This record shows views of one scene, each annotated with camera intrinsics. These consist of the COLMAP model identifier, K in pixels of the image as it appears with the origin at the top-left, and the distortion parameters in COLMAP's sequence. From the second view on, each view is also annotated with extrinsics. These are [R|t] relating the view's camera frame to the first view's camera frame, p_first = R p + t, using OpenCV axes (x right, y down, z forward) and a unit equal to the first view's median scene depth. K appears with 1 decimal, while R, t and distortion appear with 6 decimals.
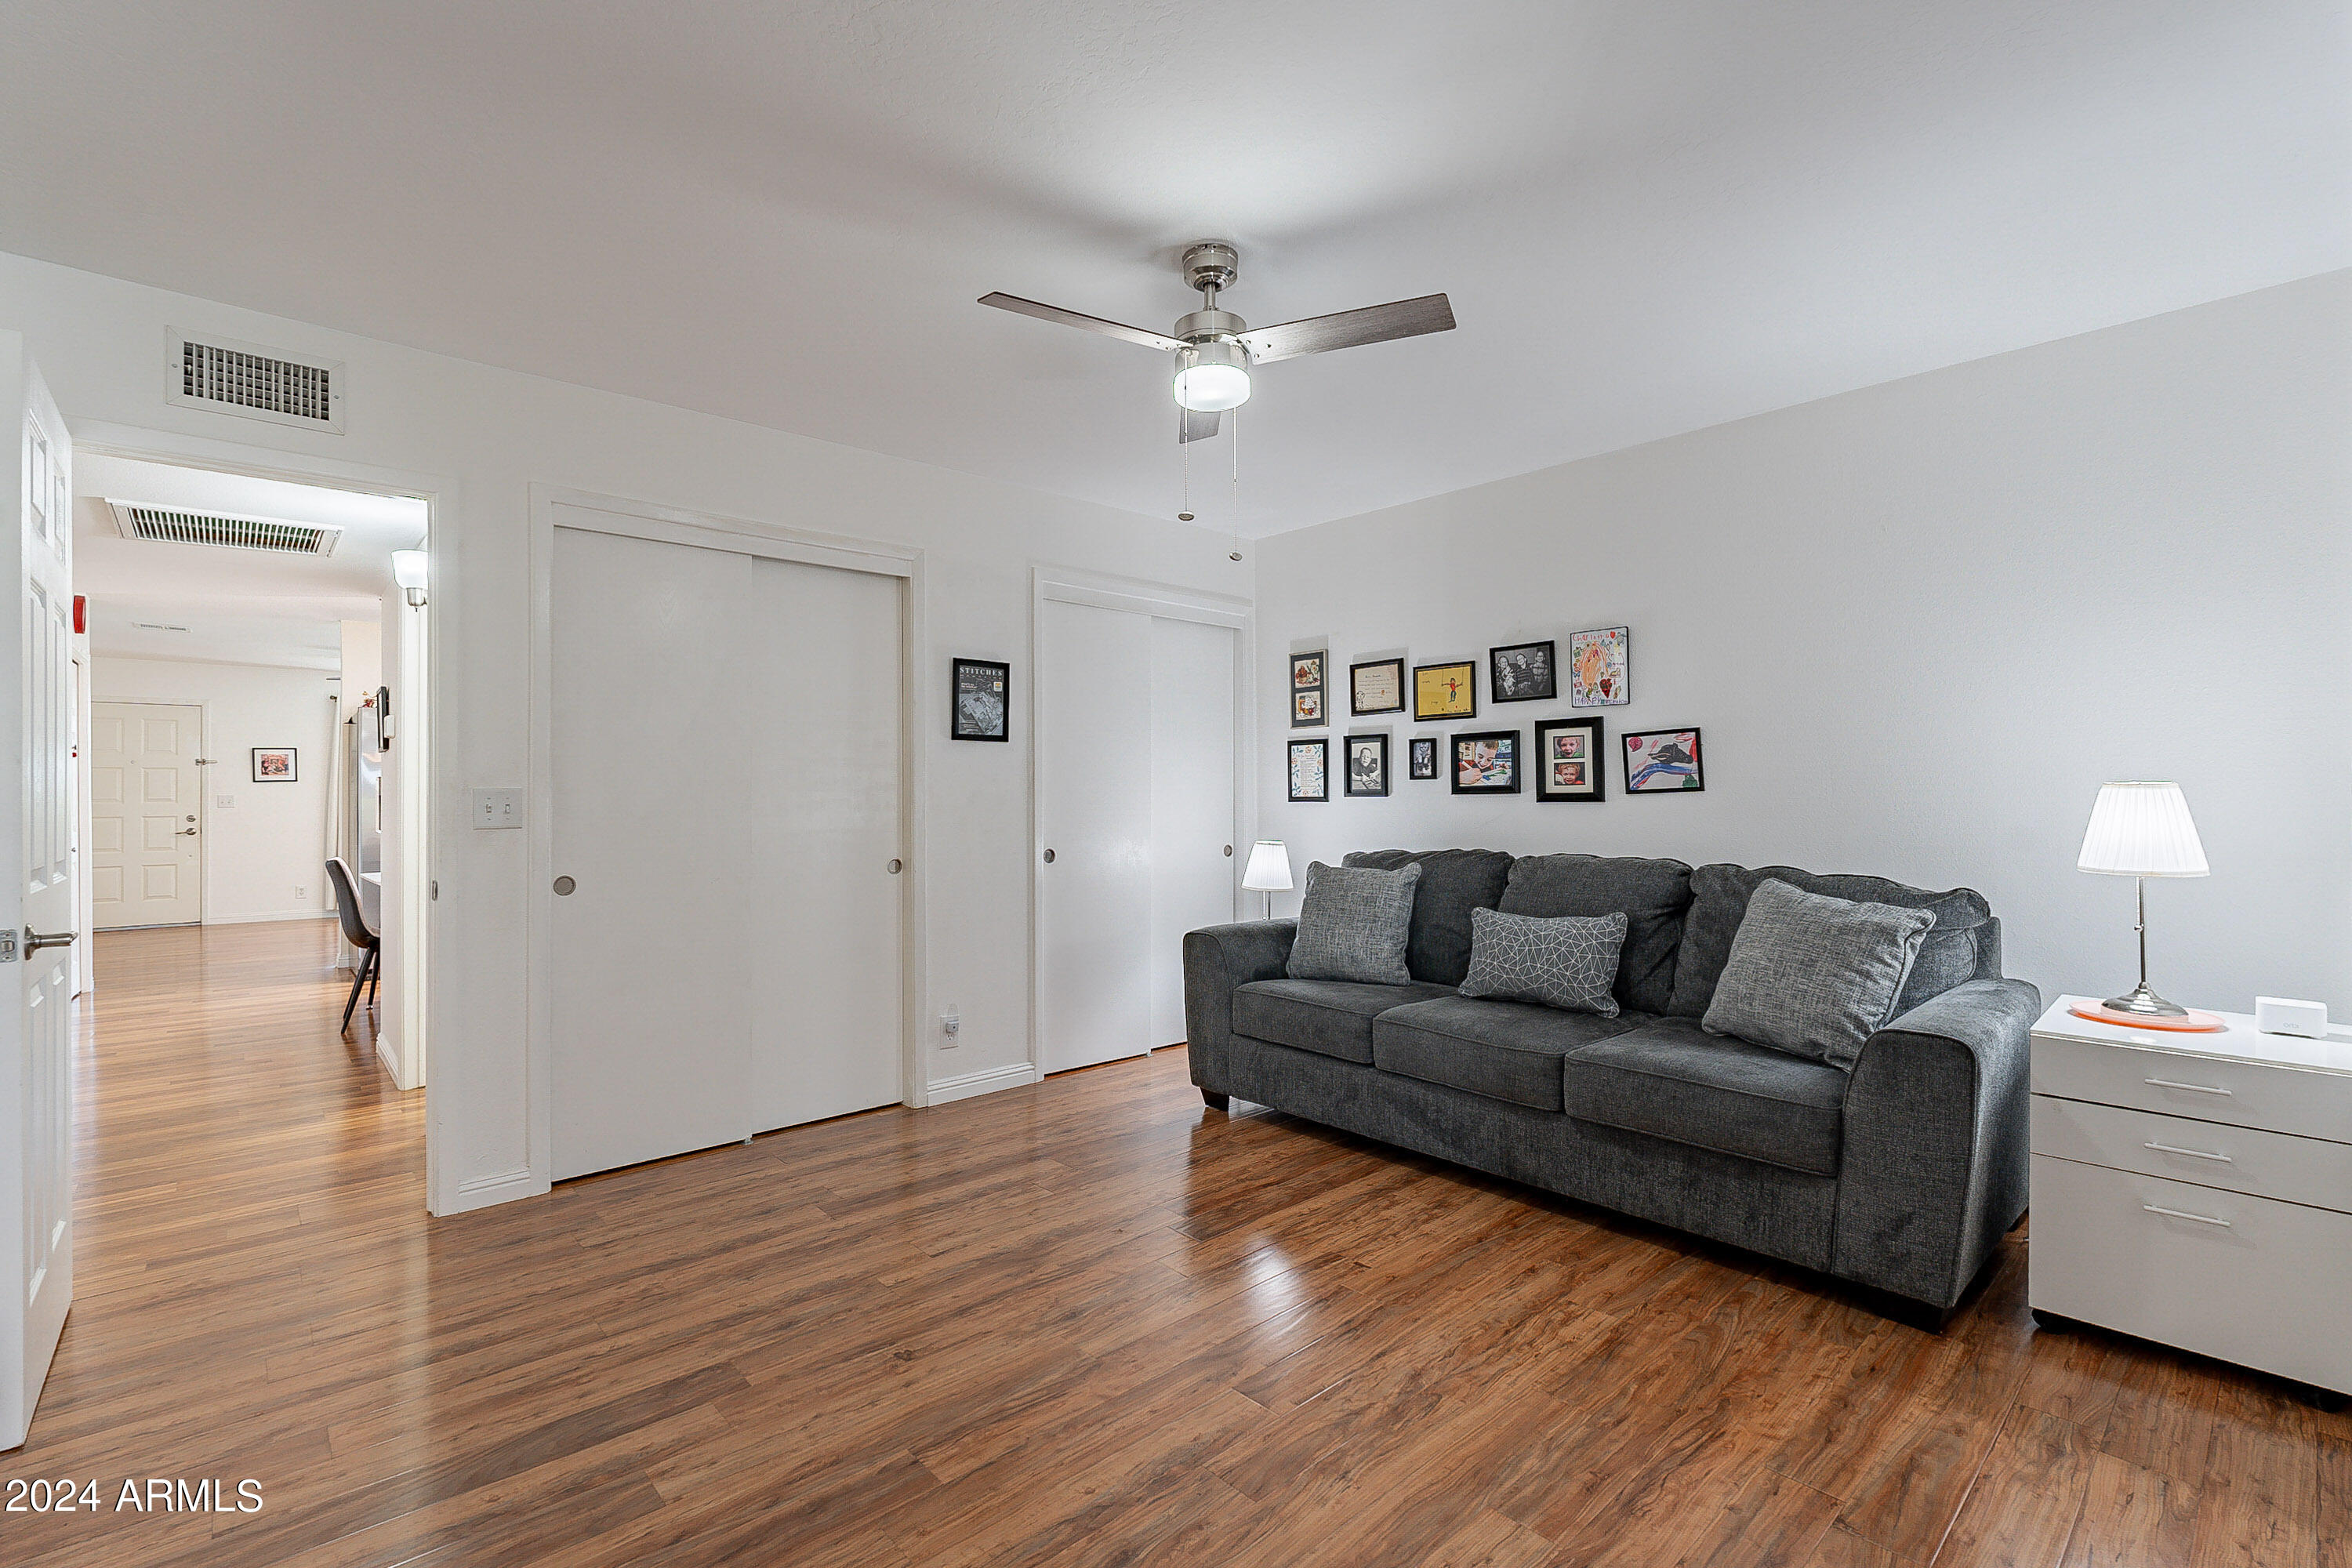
lens RADIAL K [[1058.0, 0, 1167.7], [0, 1058.0, 775.8], [0, 0, 1]] dist [-0.000049, 0.000311]
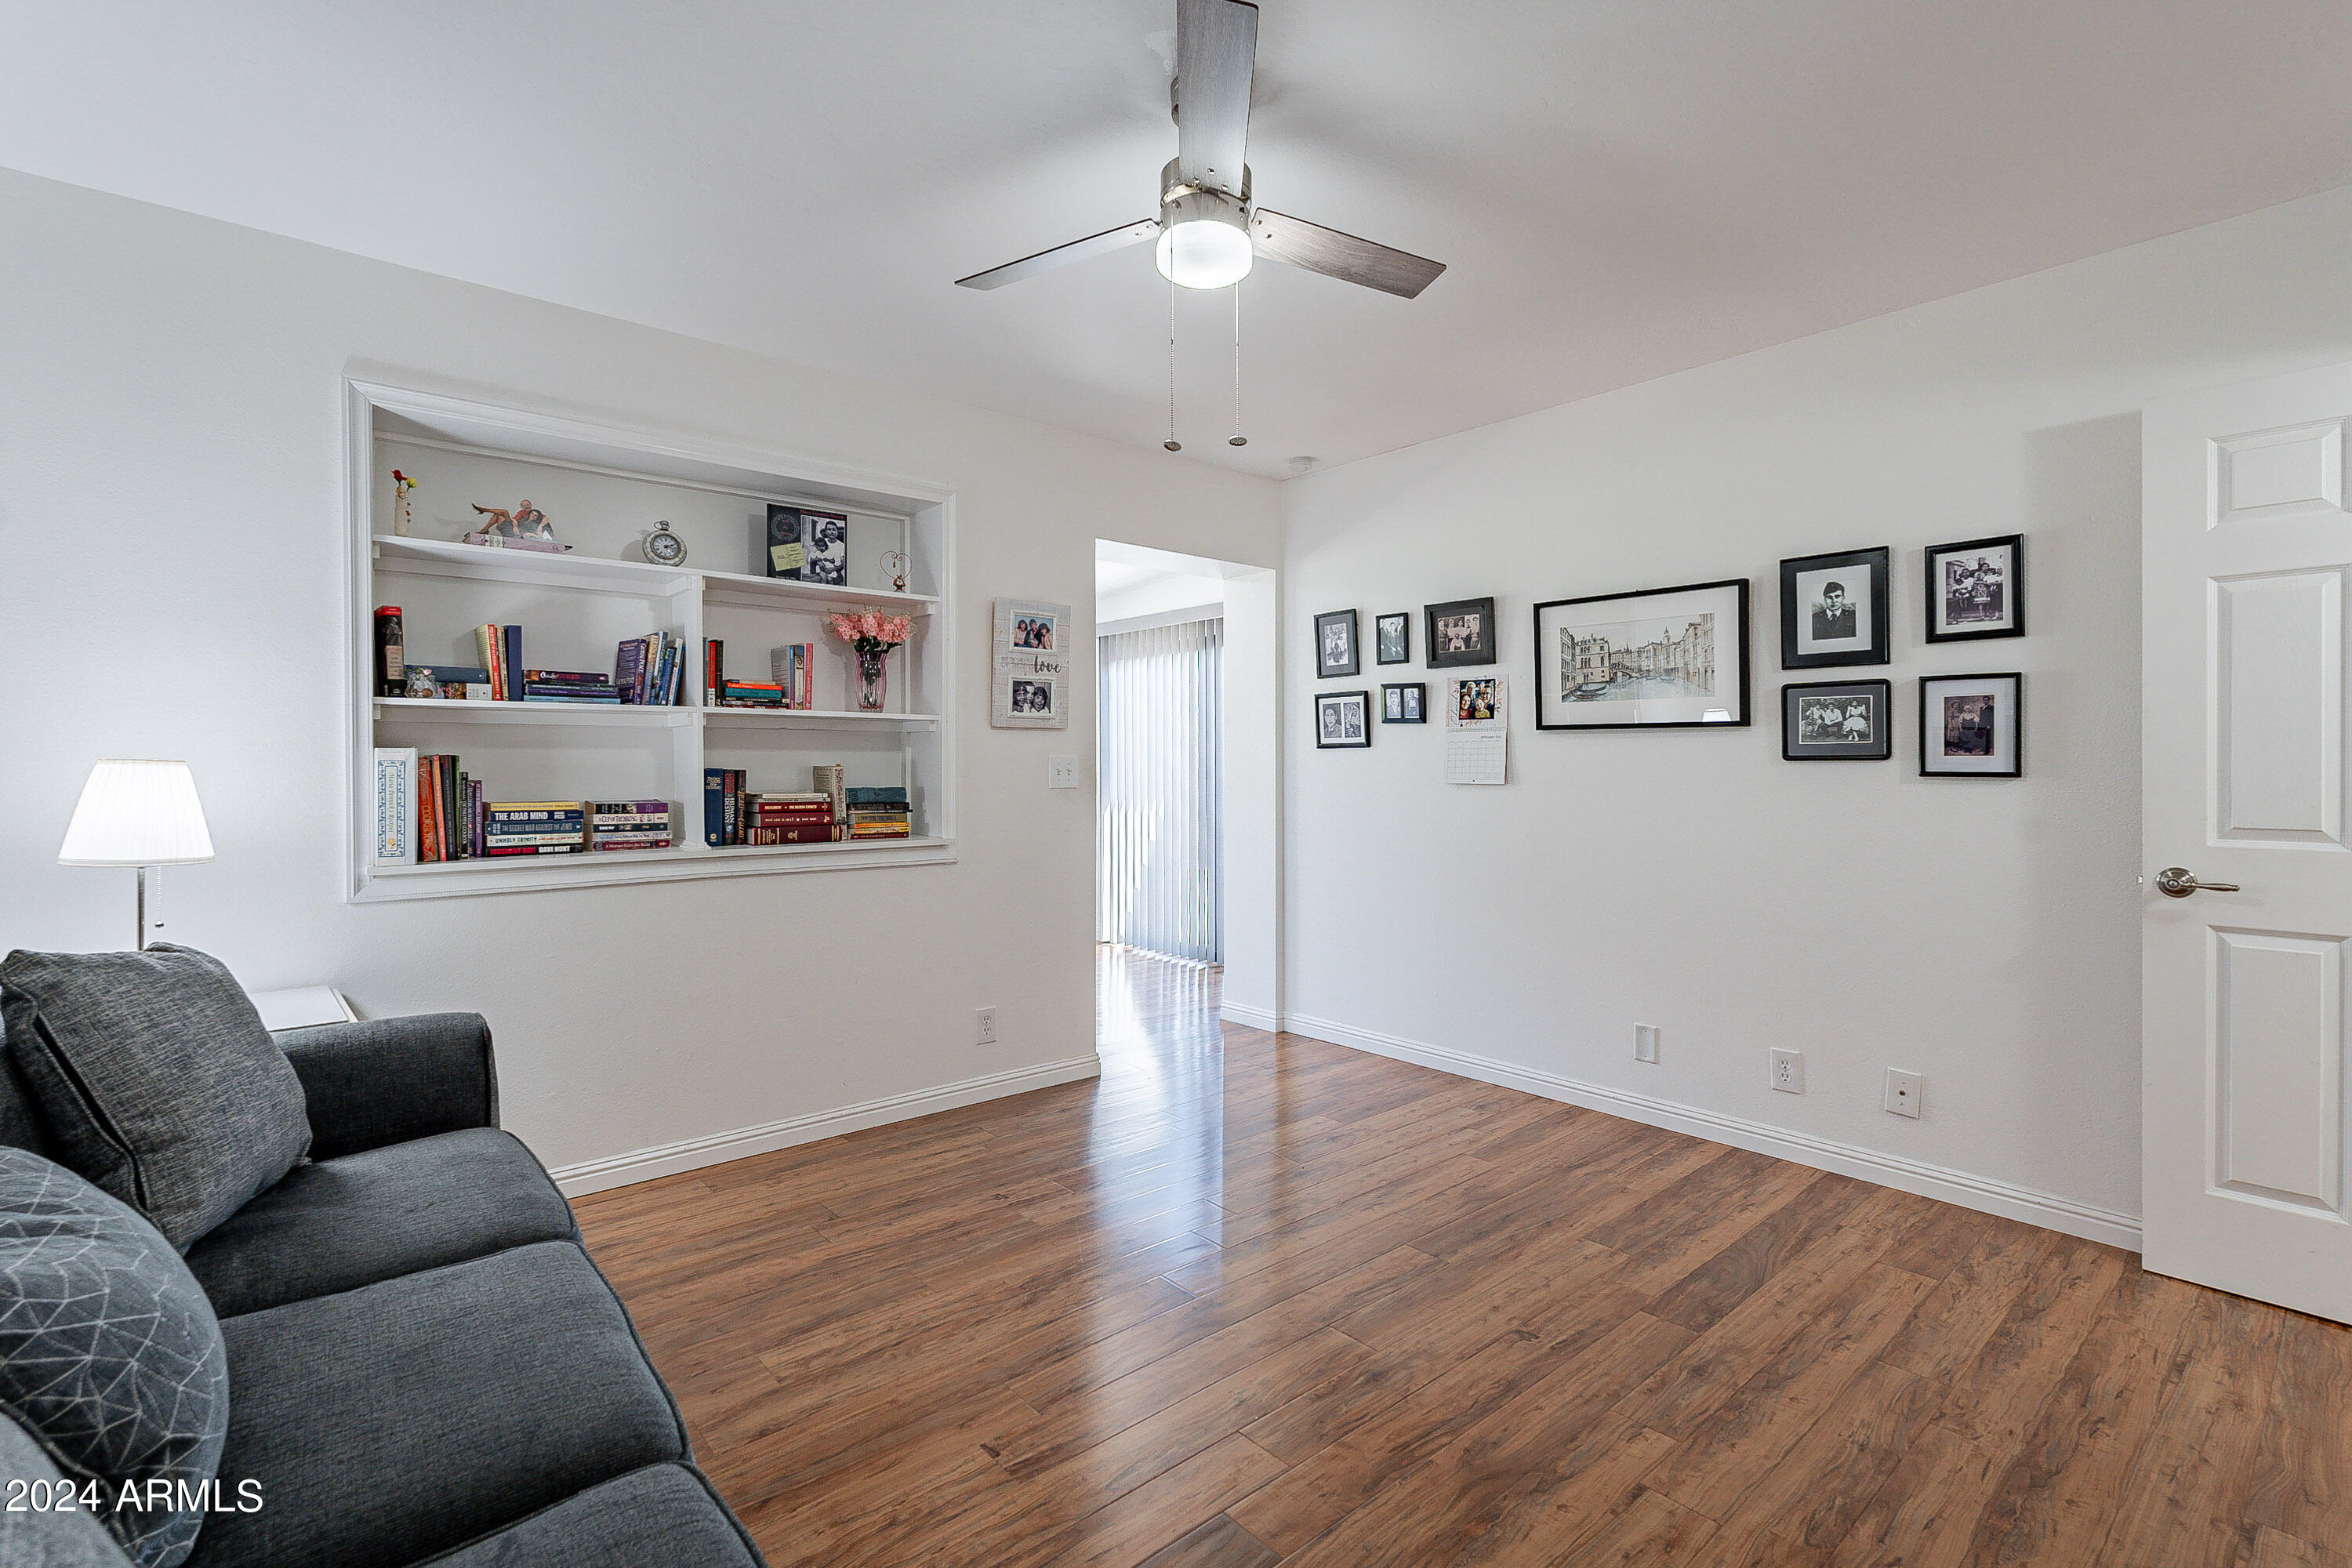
lens RADIAL K [[1058.0, 0, 1167.7], [0, 1058.0, 775.8], [0, 0, 1]] dist [-0.000049, 0.000311]
pose [[-0.999513, 0.004200, 0.030934, 0.050905], [0.003892, 0.999942, -0.010007, 0.033339], [-0.030974, -0.009882, -0.999471, 1.922692]]
